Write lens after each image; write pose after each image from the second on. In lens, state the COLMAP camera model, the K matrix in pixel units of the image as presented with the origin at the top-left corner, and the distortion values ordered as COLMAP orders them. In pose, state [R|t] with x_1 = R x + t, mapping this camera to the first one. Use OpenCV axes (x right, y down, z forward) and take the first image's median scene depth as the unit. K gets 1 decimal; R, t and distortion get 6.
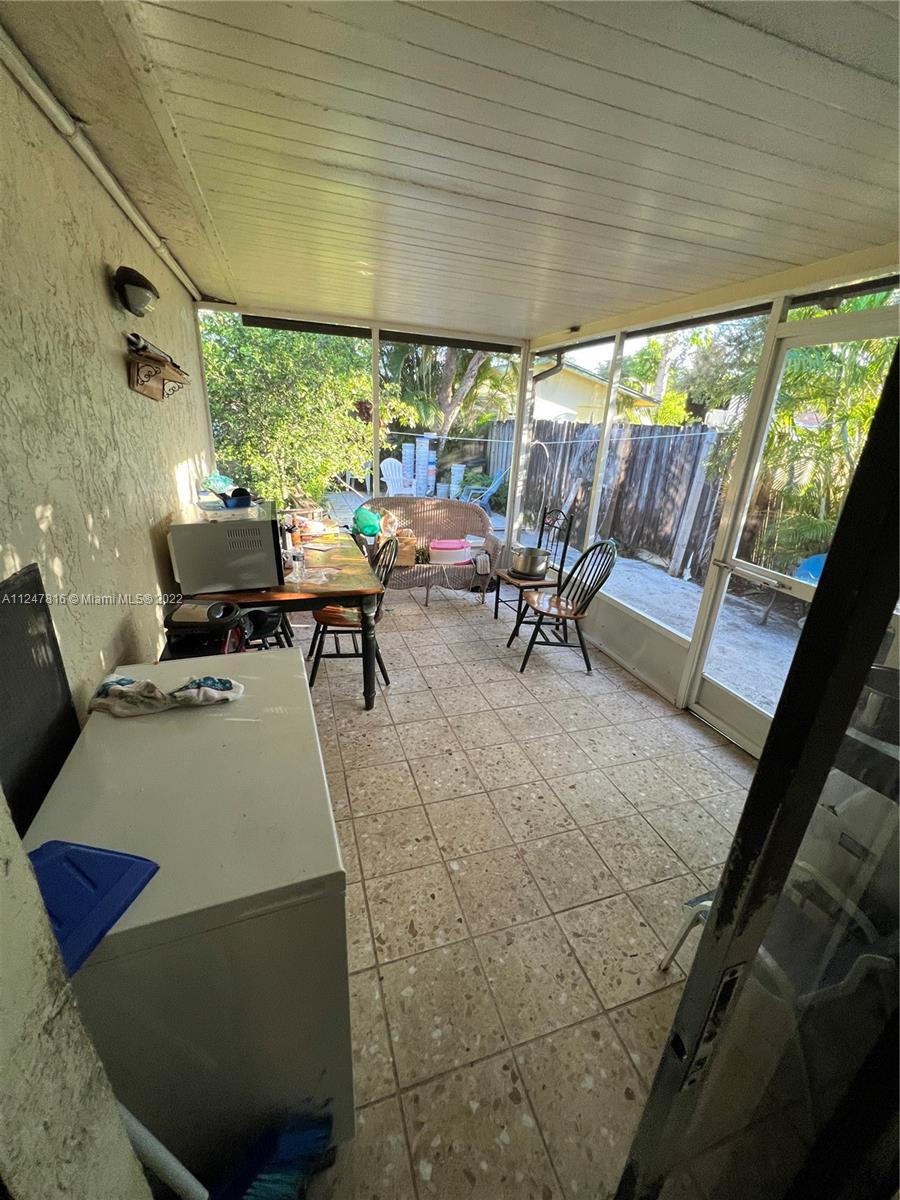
lens RADIAL K [[480.6, 0, 449.4], [0, 480.6, 601.0], [0, 0, 1]] dist [-0.006572, 0.002332]
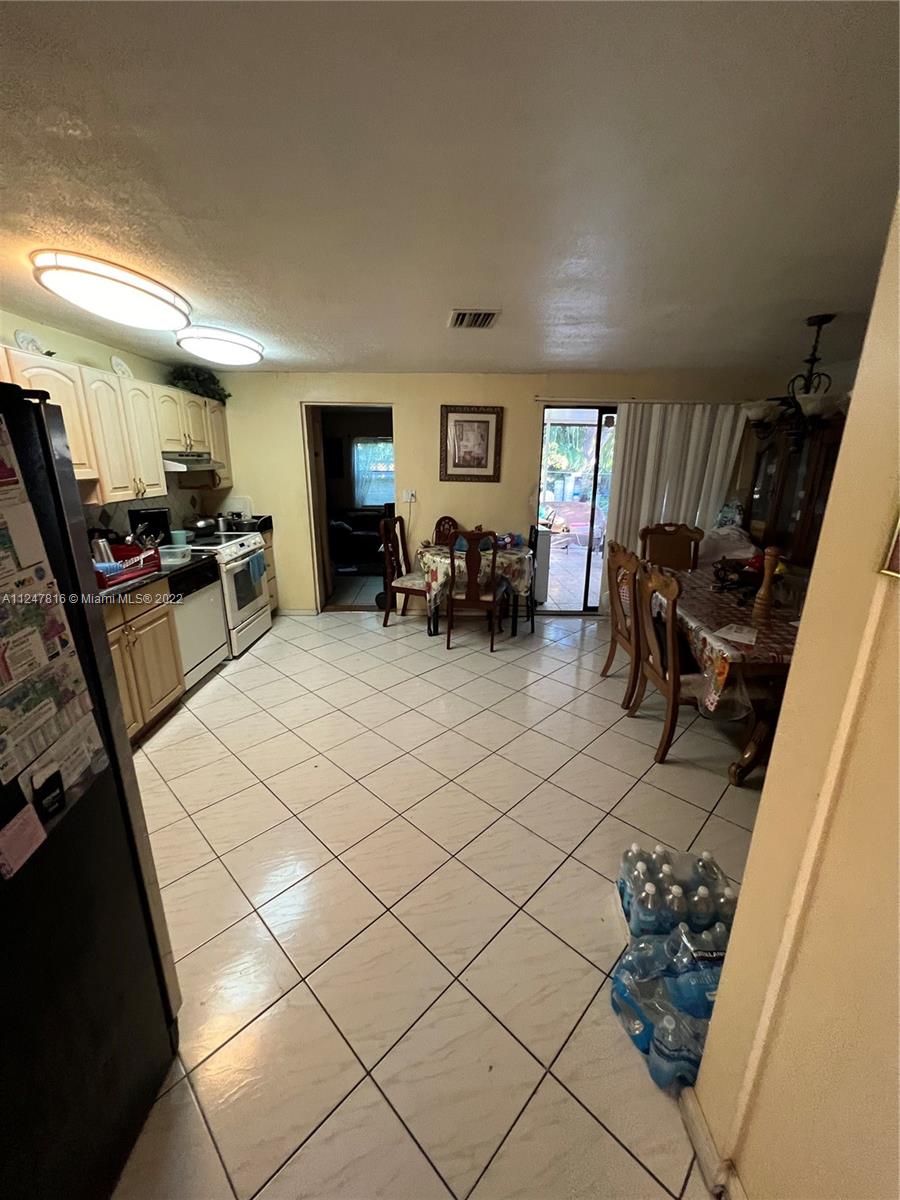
lens RADIAL K [[480.6, 0, 449.4], [0, 480.6, 601.7], [0, 0, 1]] dist [-0.006572, 0.002332]
pose [[0.956623, 0.041906, -0.288298, 0.030419], [-0.065235, 0.995284, -0.071791, 0.170345], [0.283930, 0.087484, 0.954846, -0.465604]]
